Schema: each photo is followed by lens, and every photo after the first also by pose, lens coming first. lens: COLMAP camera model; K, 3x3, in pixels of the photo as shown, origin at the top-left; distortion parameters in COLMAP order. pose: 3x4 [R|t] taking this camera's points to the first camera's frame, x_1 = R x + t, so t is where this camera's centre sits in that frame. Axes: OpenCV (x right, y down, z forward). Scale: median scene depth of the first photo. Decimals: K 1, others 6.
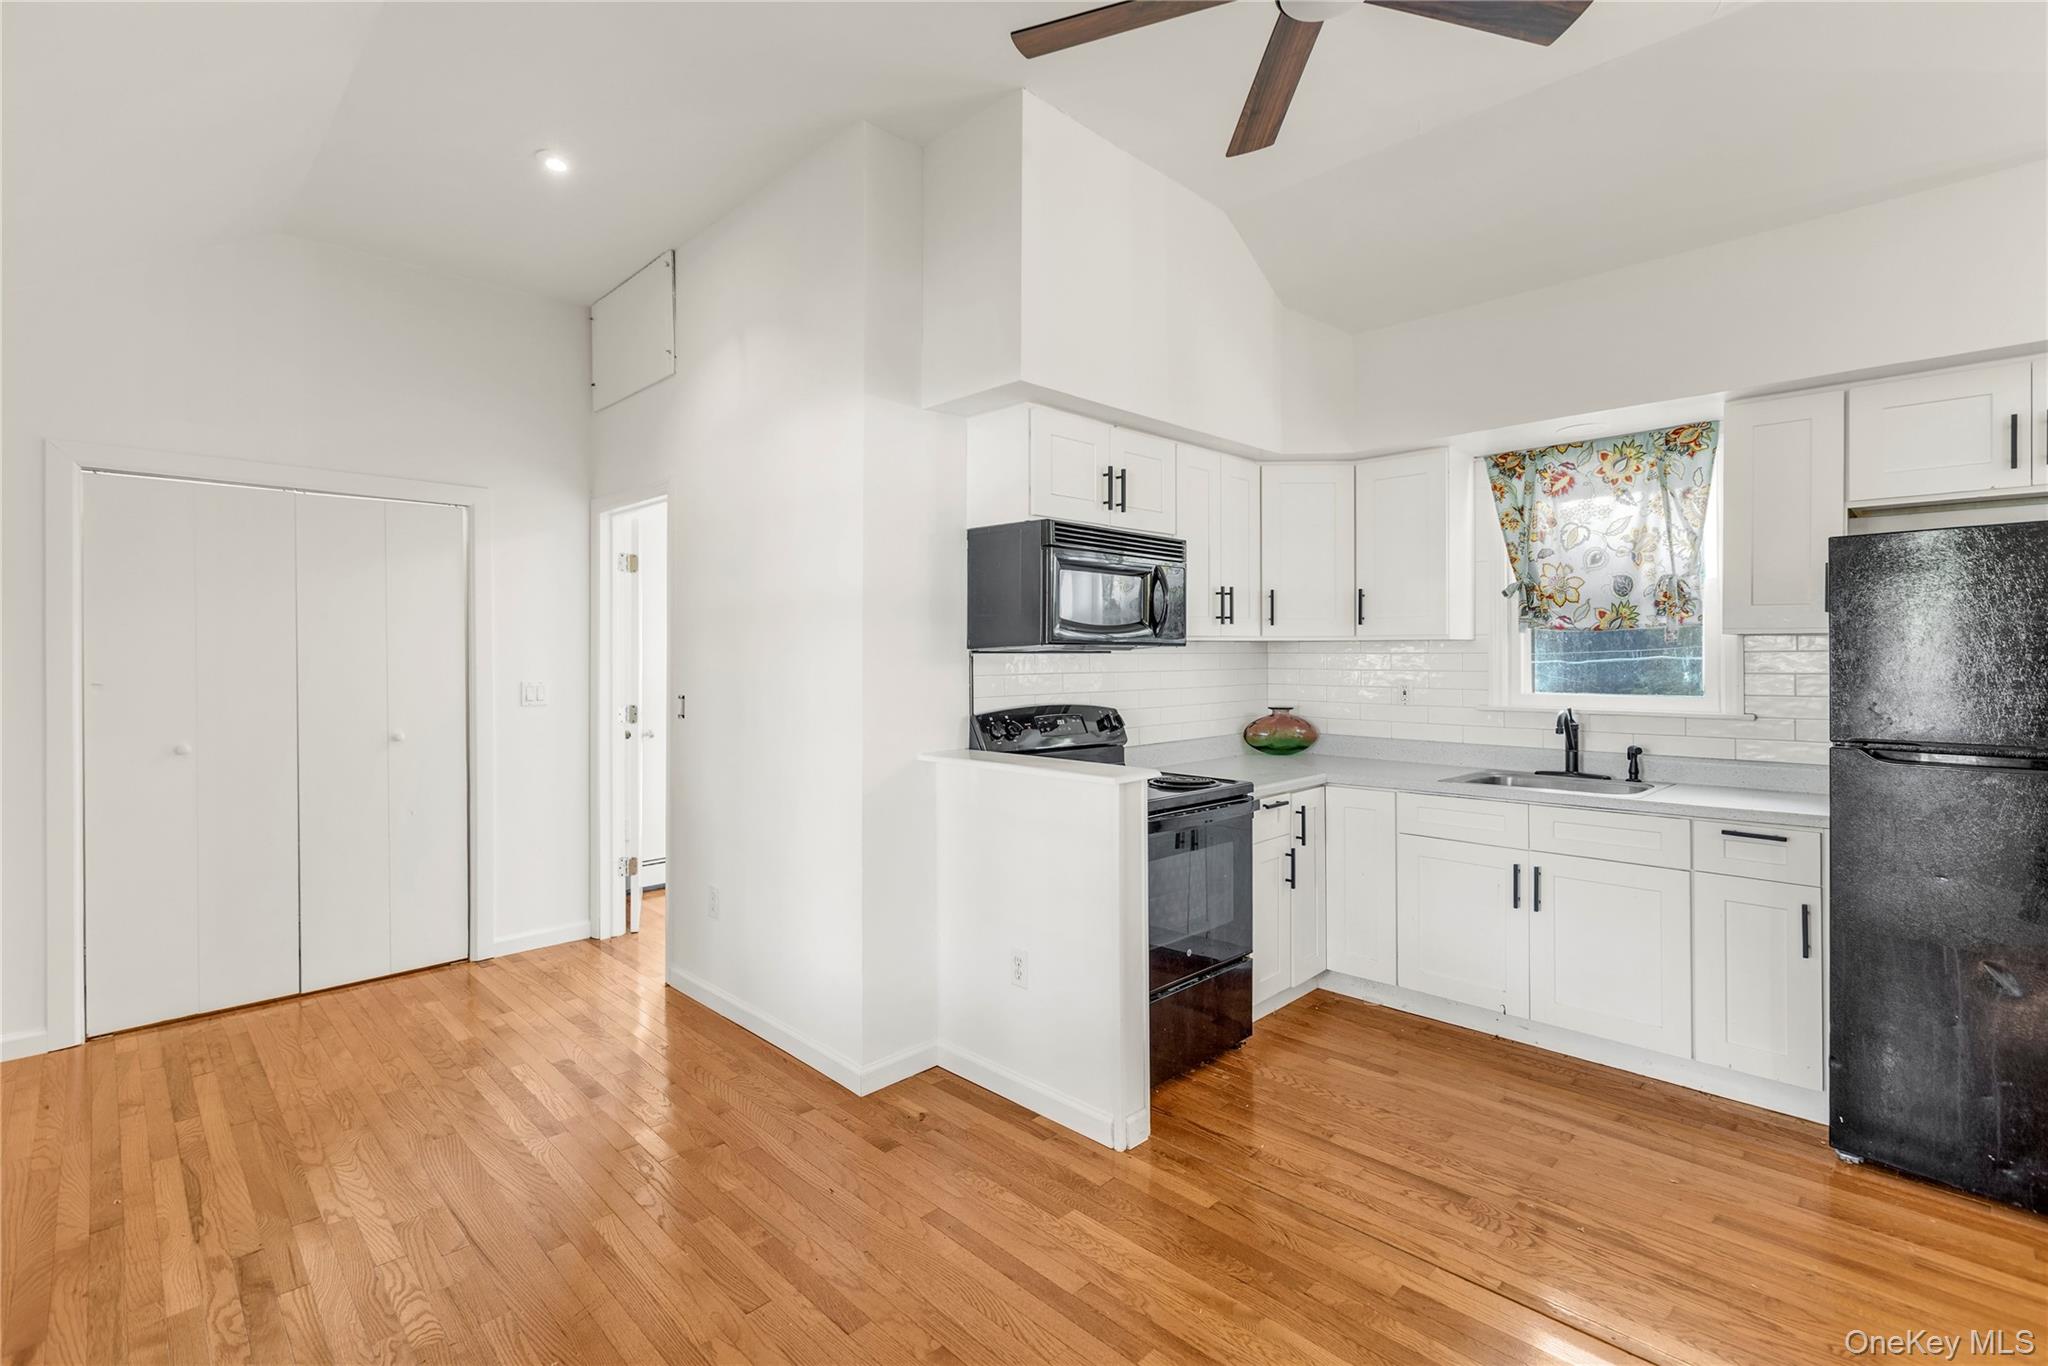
lens RADIAL K [[928.4, 0, 1026.0], [0, 928.4, 664.6], [0, 0, 1]] dist [0.002719, -0.000399]
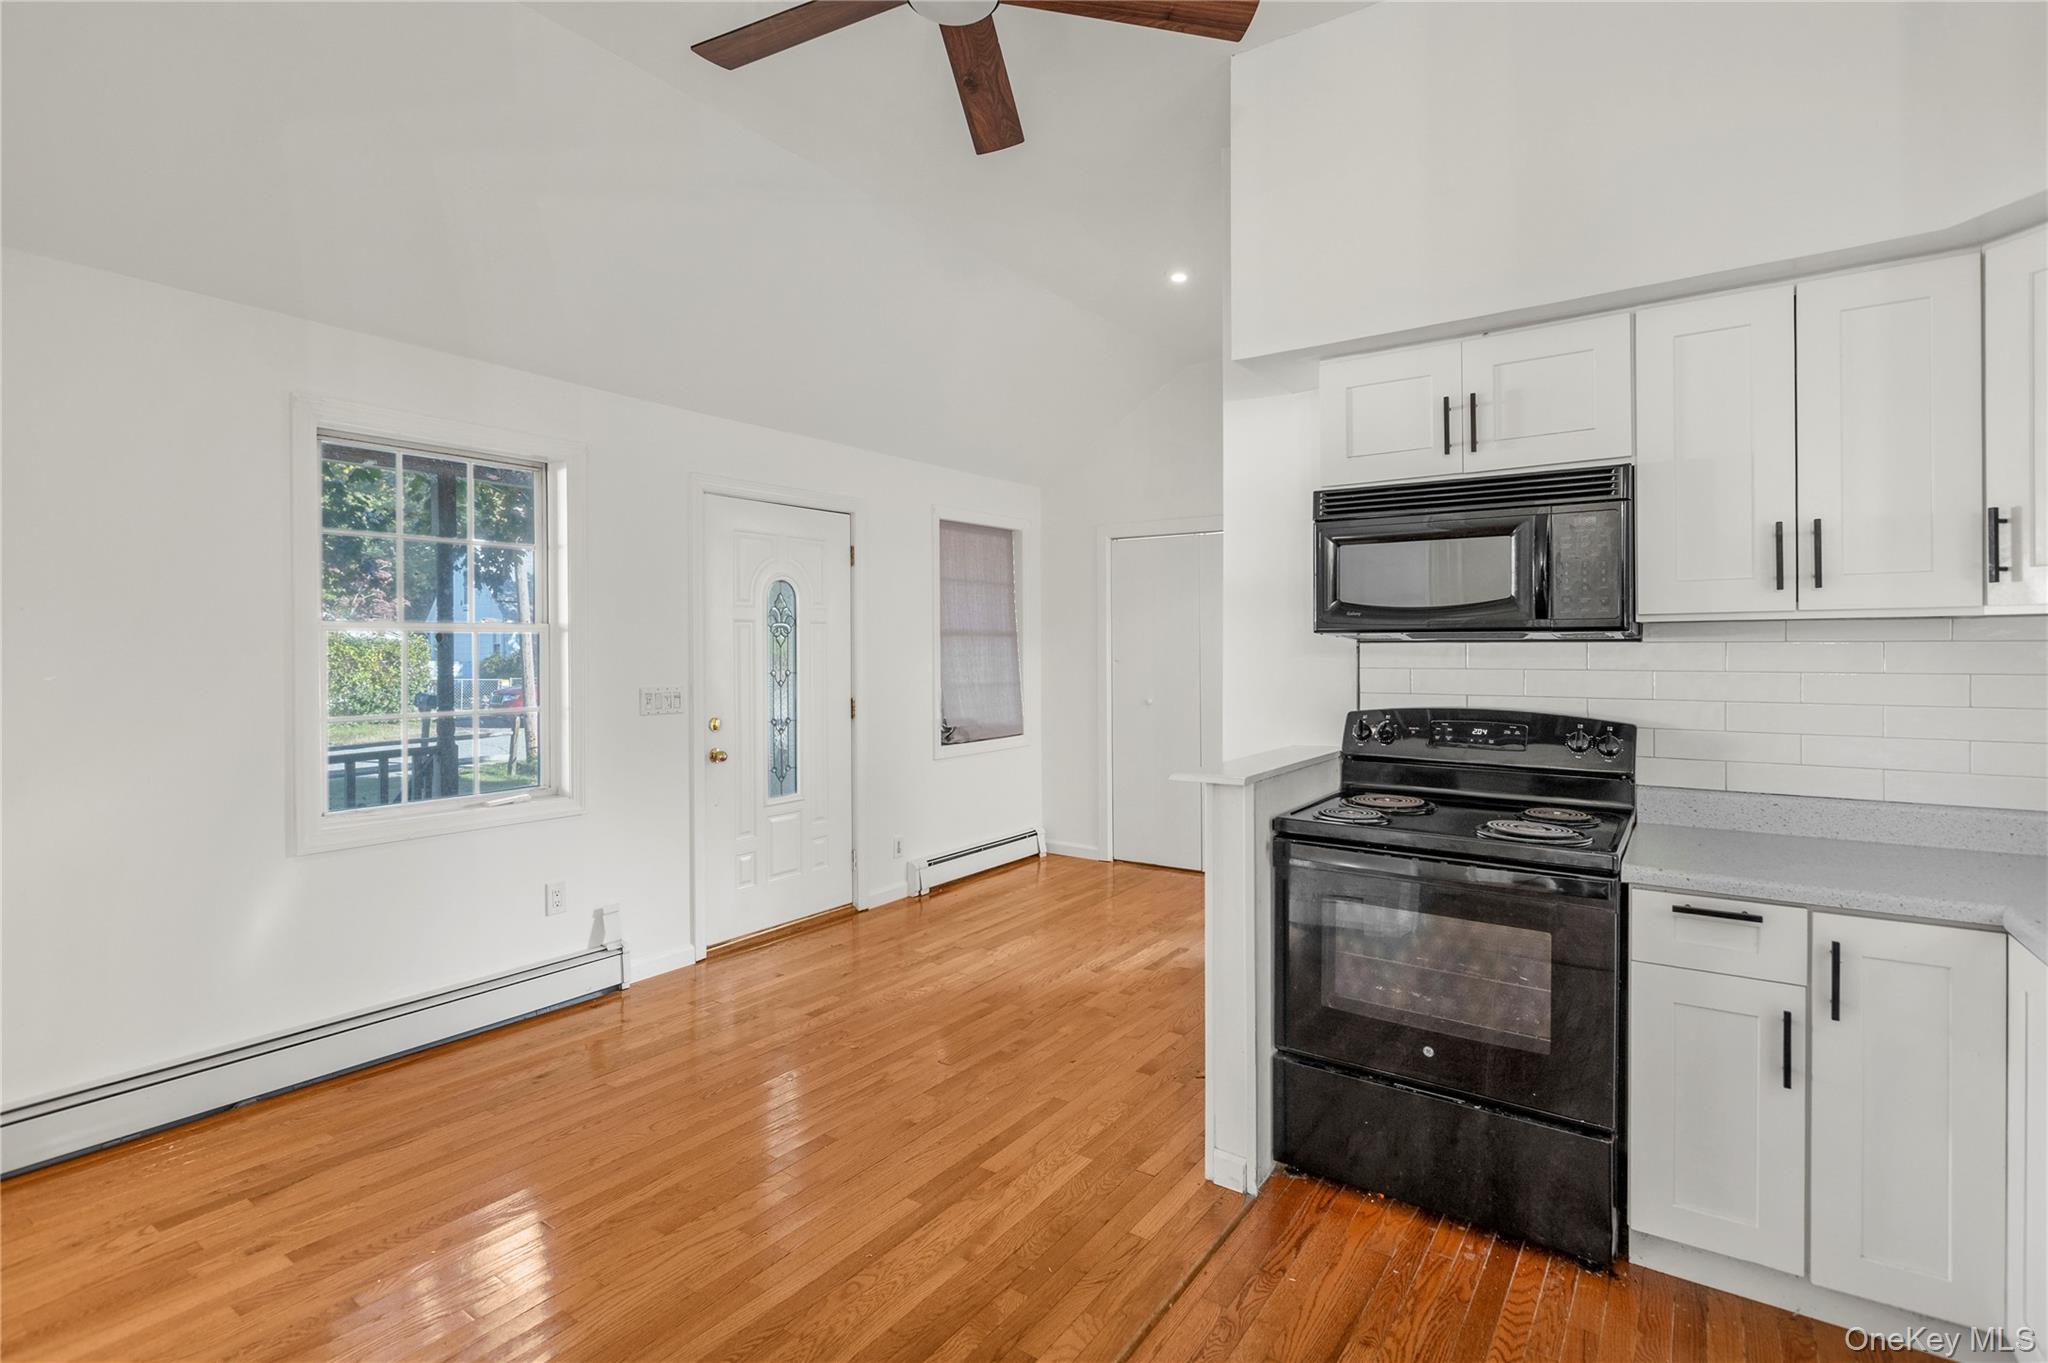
lens RADIAL K [[977.8, 0, 1022.0], [0, 977.8, 661.5], [0, 0, 1]] dist [0.005989, 0.000519]
pose [[0.171686, 0.017011, -0.985005, 0.761733], [-0.004463, 0.999854, 0.016490, -0.007579], [0.985142, 0.001565, 0.171737, 0.478192]]
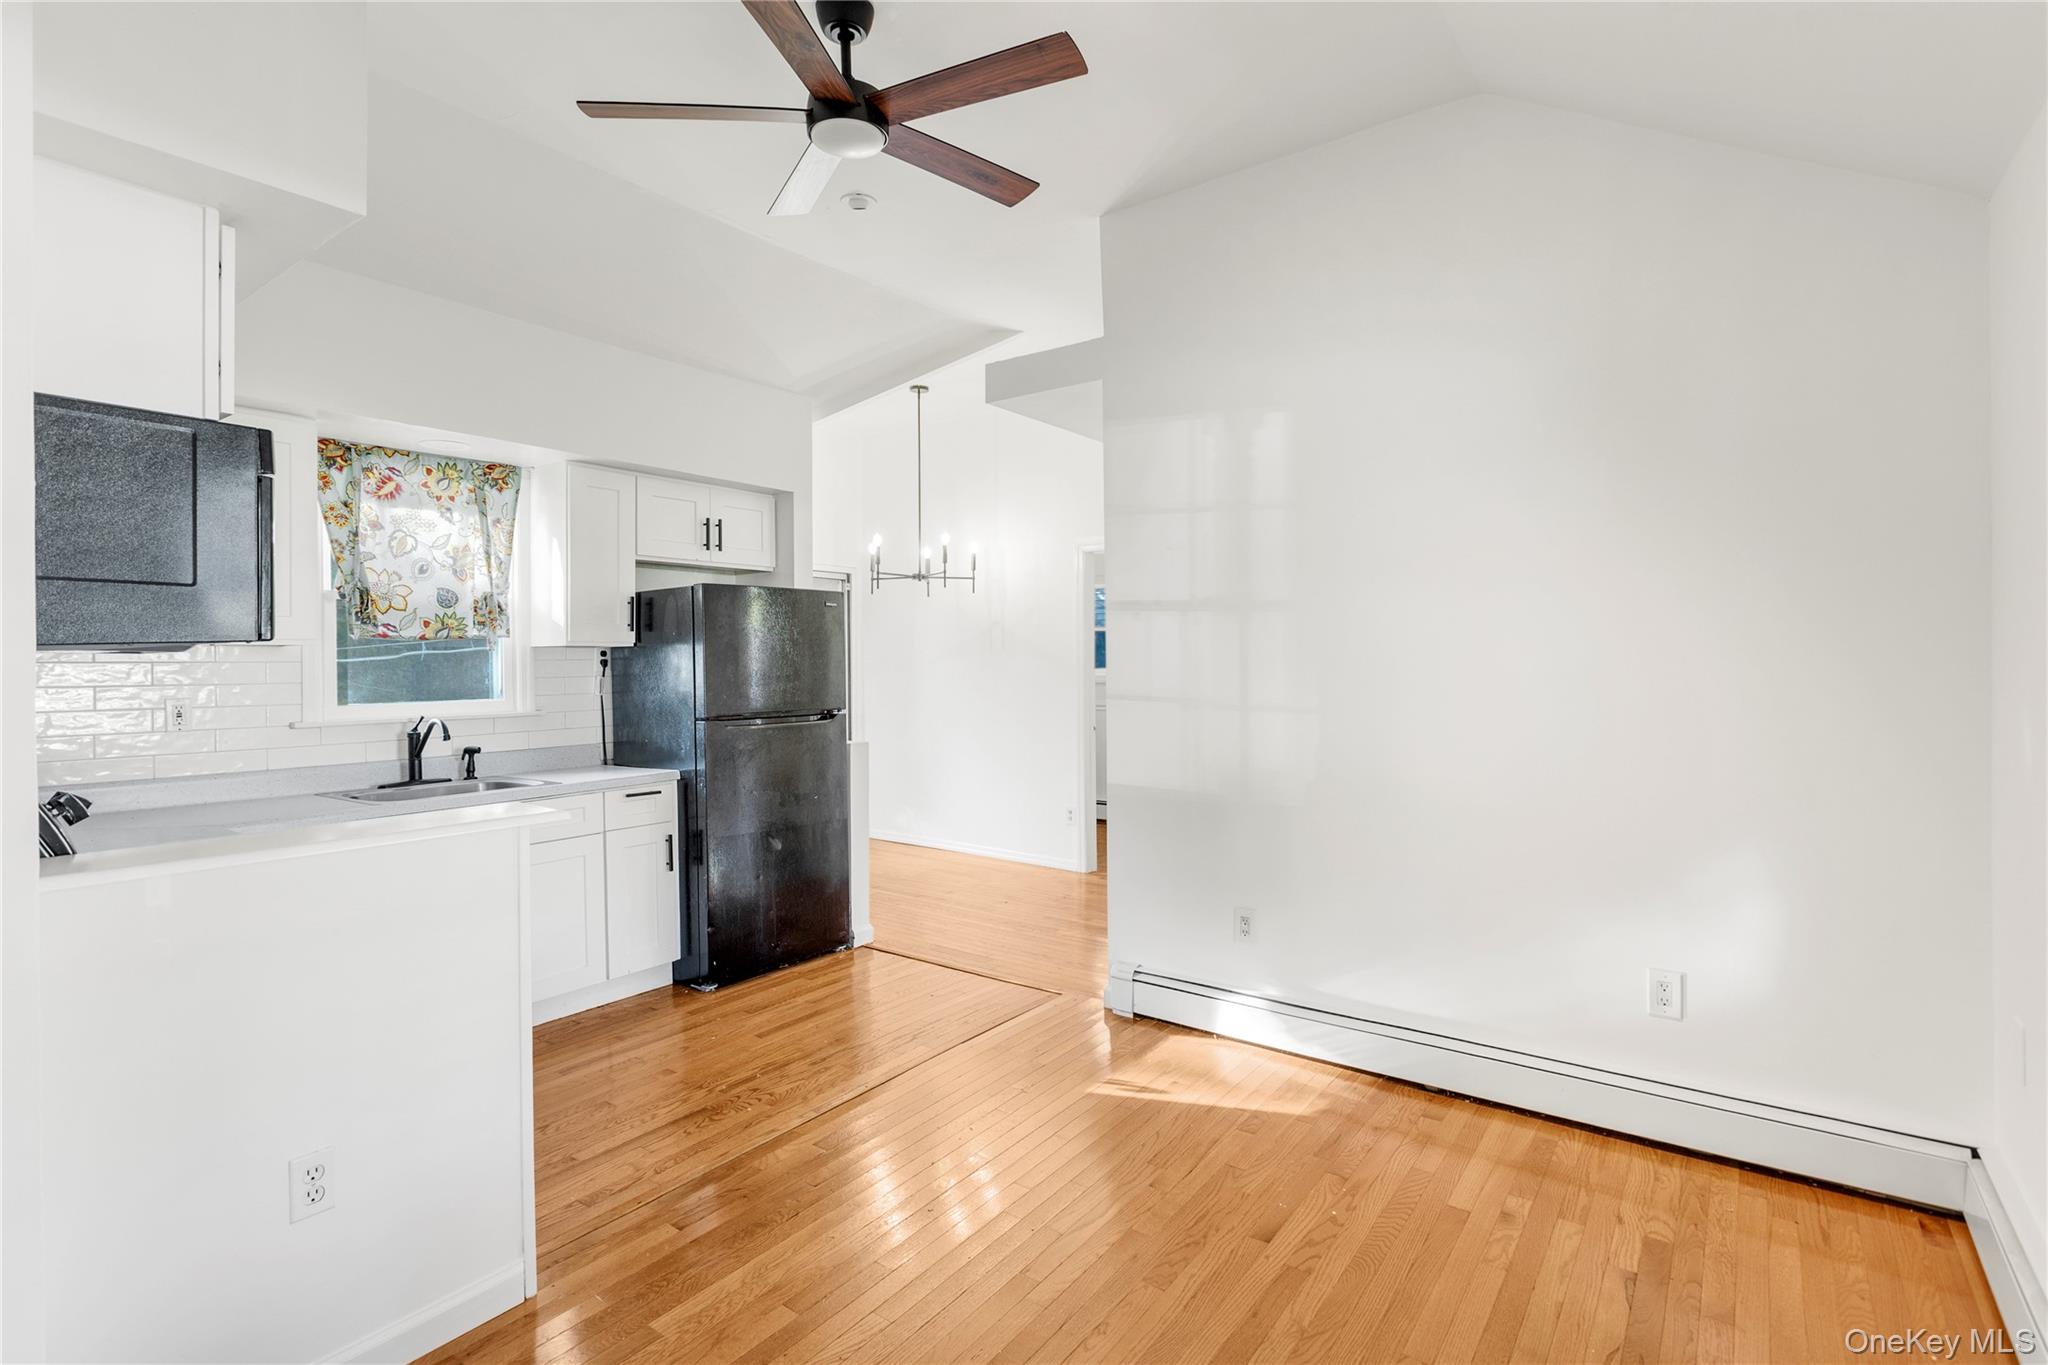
lens RADIAL K [[977.8, 0, 1026.4], [0, 977.8, 673.1], [0, 0, 1]] dist [0.005989, 0.000519]
pose [[-0.152284, -0.010682, 0.988279, -0.571238], [0.018158, 0.999743, 0.013604, -0.002260], [-0.988170, 0.020017, -0.152051, 0.521455]]
